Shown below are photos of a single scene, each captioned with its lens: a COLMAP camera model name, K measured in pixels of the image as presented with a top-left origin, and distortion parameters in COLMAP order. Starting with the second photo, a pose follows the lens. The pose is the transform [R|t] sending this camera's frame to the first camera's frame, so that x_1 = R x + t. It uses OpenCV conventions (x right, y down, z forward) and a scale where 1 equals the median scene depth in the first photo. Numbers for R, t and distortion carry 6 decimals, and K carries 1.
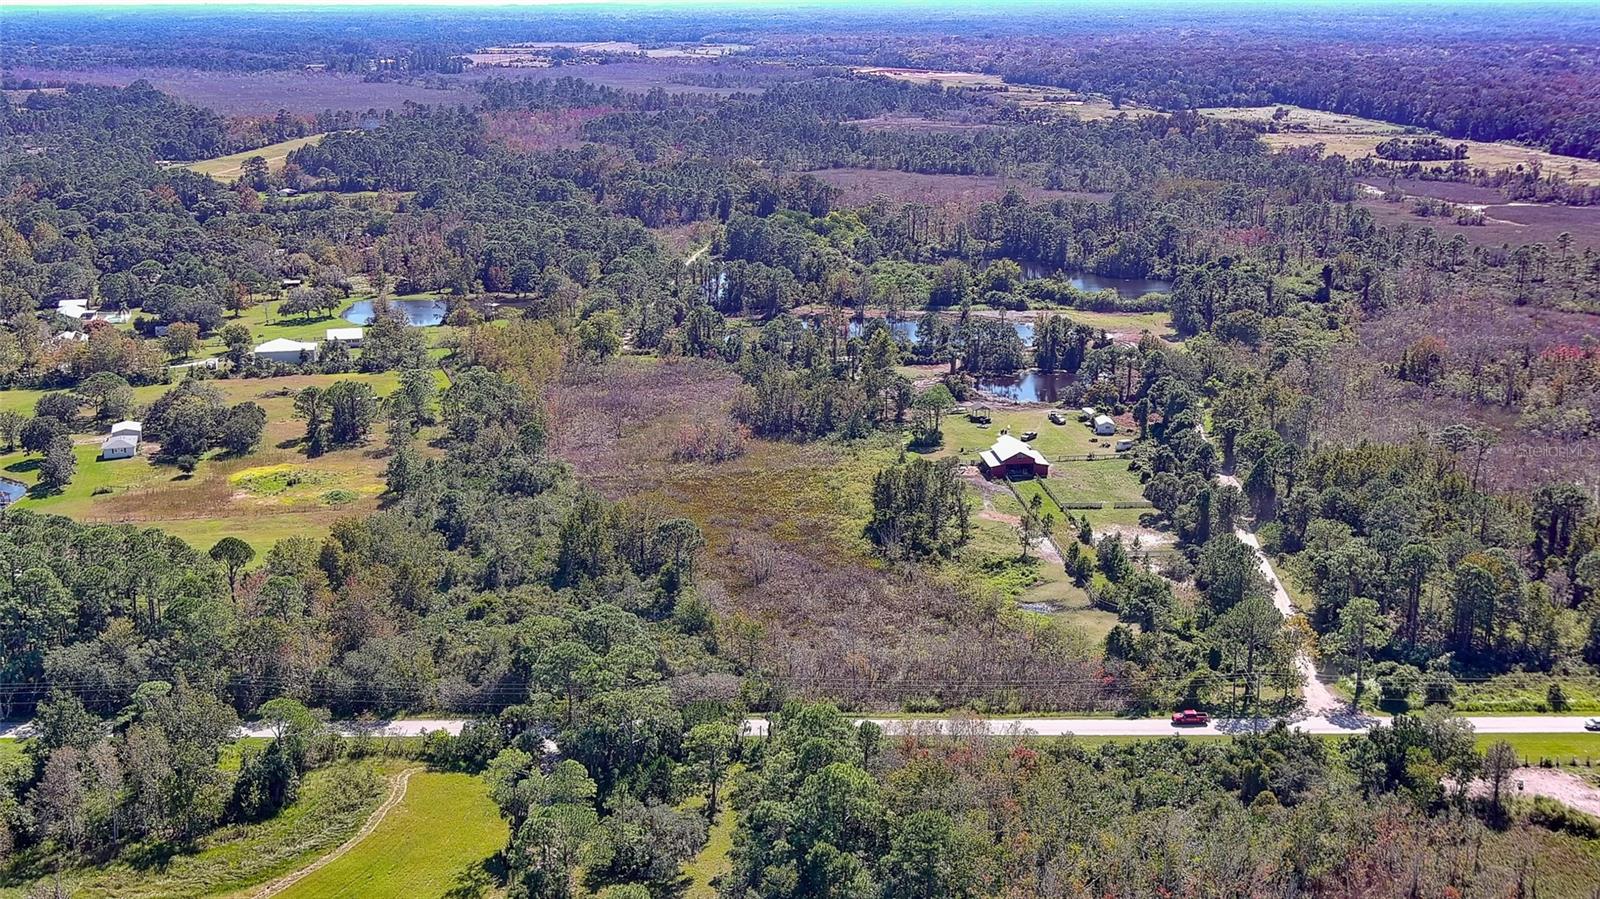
lens RADIAL K [[1876.0, 0, 801.4], [0, 1876.0, 449.5], [0, 0, 1]] dist [-0.011782, 0.000000]
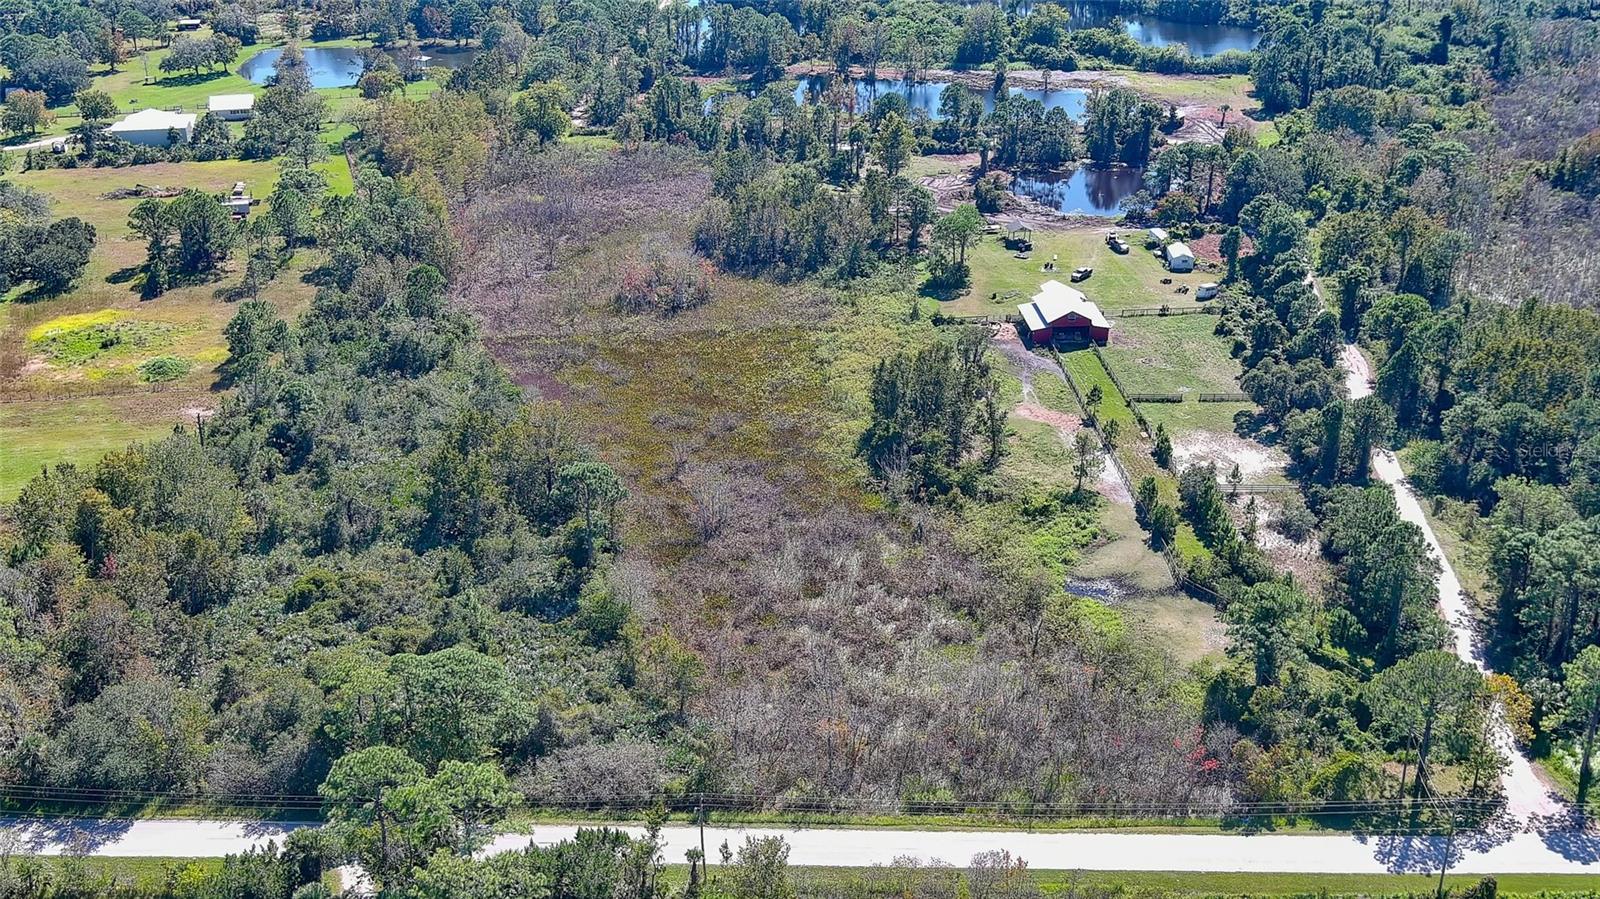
lens RADIAL K [[1876.0, 0, 797.7], [0, 1876.0, 449.3], [0, 0, 1]] dist [-0.011782, 0.000000]
pose [[0.999870, 0.010220, -0.012451, 0.016403], [-0.008044, 0.986471, 0.163740, -0.065071], [0.013956, -0.163619, 0.986425, 0.245205]]
